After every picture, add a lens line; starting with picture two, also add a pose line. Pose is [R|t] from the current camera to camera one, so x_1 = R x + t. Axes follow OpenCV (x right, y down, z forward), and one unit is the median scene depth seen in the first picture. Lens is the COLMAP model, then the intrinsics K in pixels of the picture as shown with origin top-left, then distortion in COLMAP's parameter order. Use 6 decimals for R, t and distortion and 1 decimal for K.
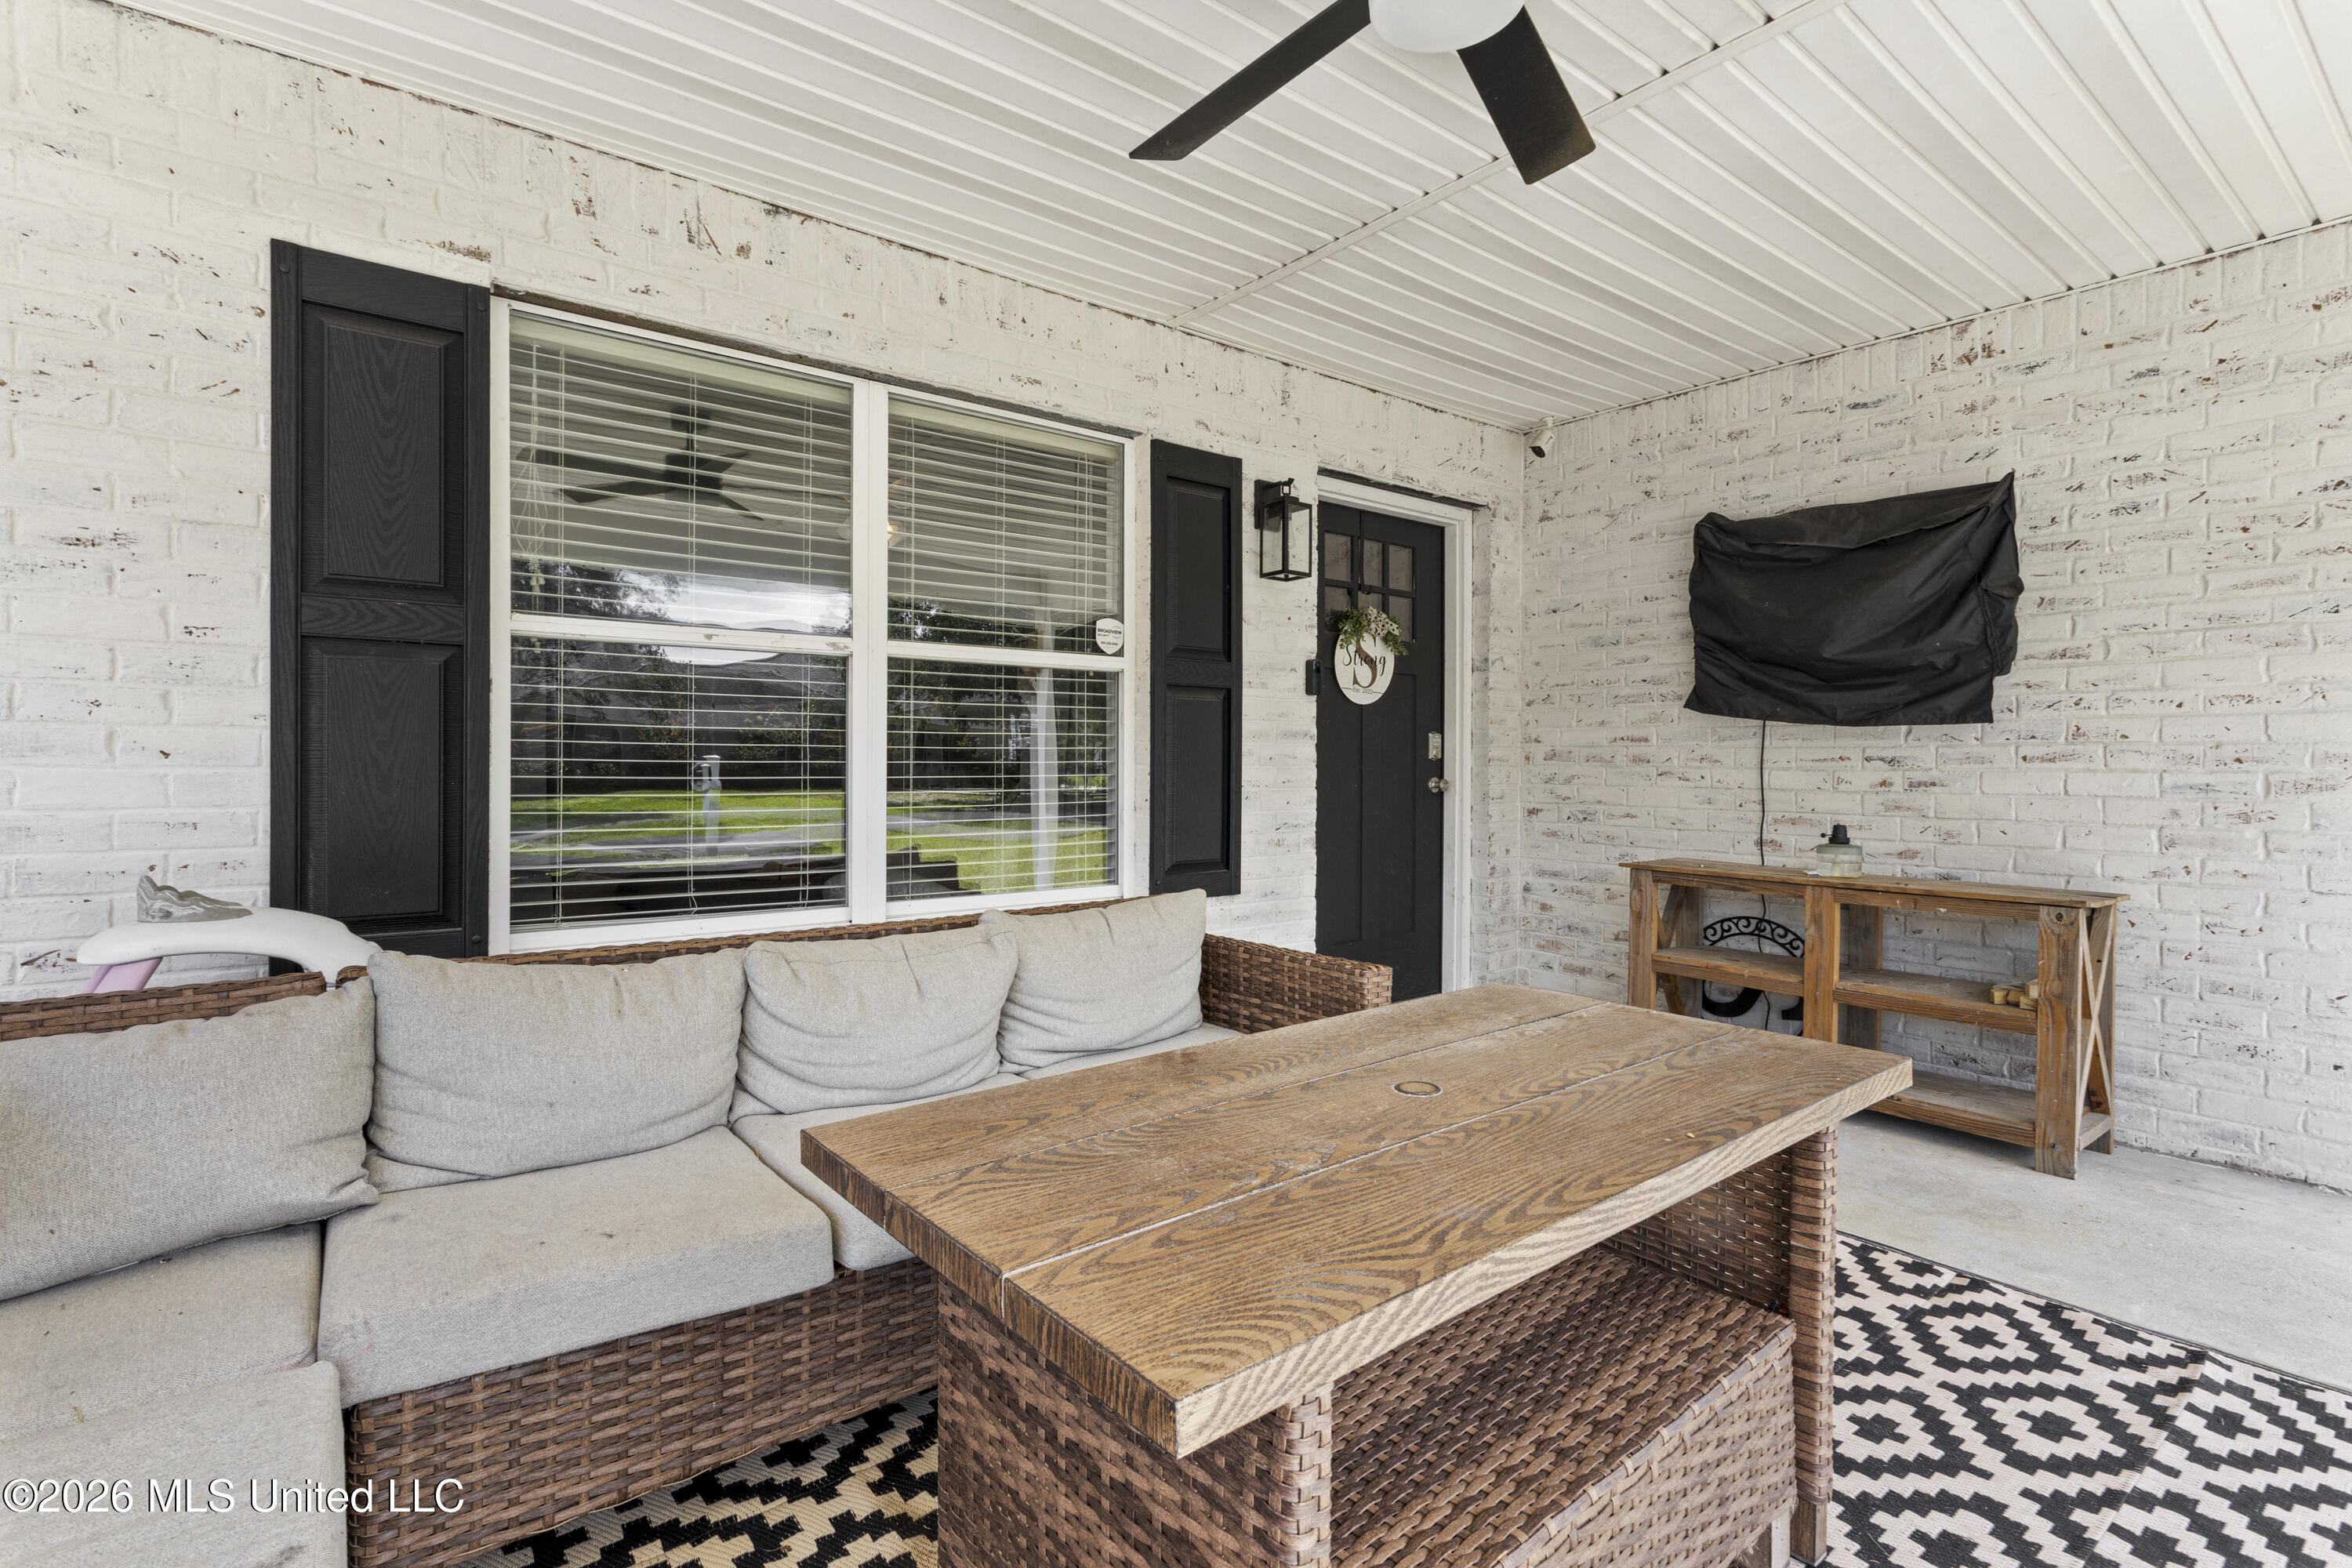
lens RADIAL K [[1113.4, 0, 1168.7], [0, 1113.4, 767.1], [0, 0, 1]] dist [-0.004901, 0.002855]
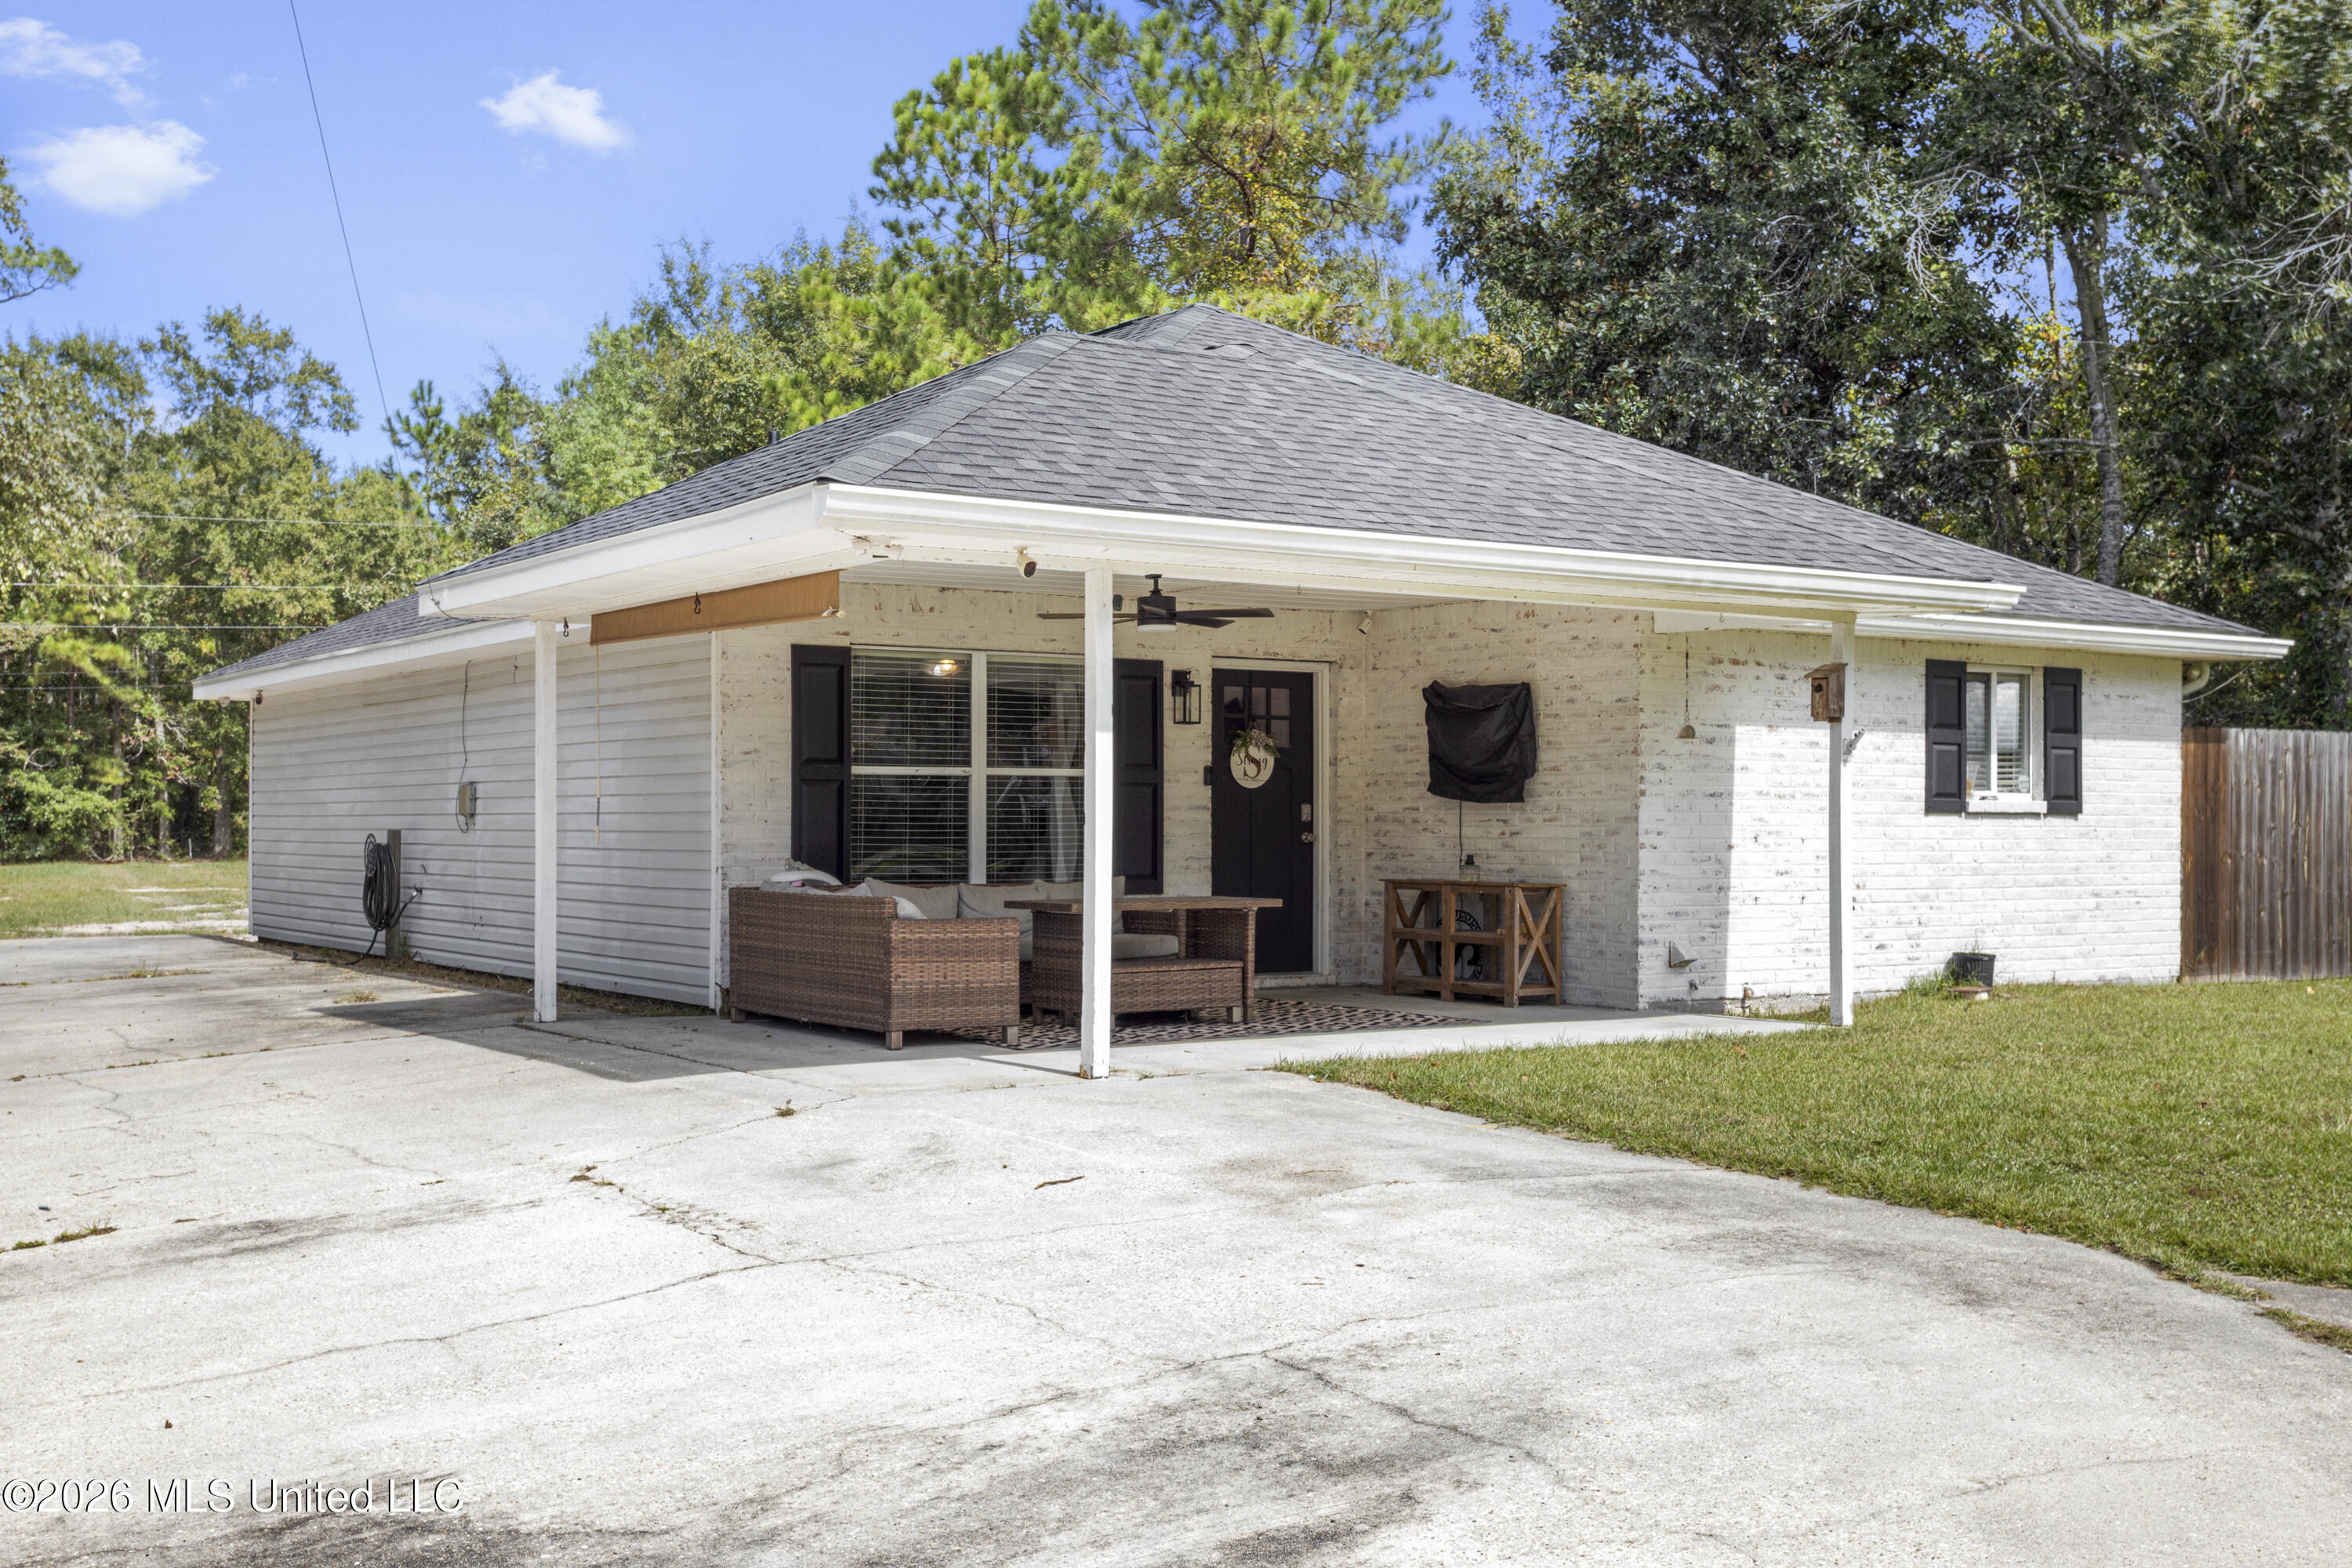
lens RADIAL K [[2511.8, 0, 1178.4], [0, 2511.8, 832.7], [0, 0, 1]] dist [0.012216, 0.000000]
pose [[0.997540, -0.002840, -0.070049, 0.362848], [0.002677, 0.999993, -0.002424, 0.020804], [0.070055, 0.002230, 0.997541, -3.015543]]
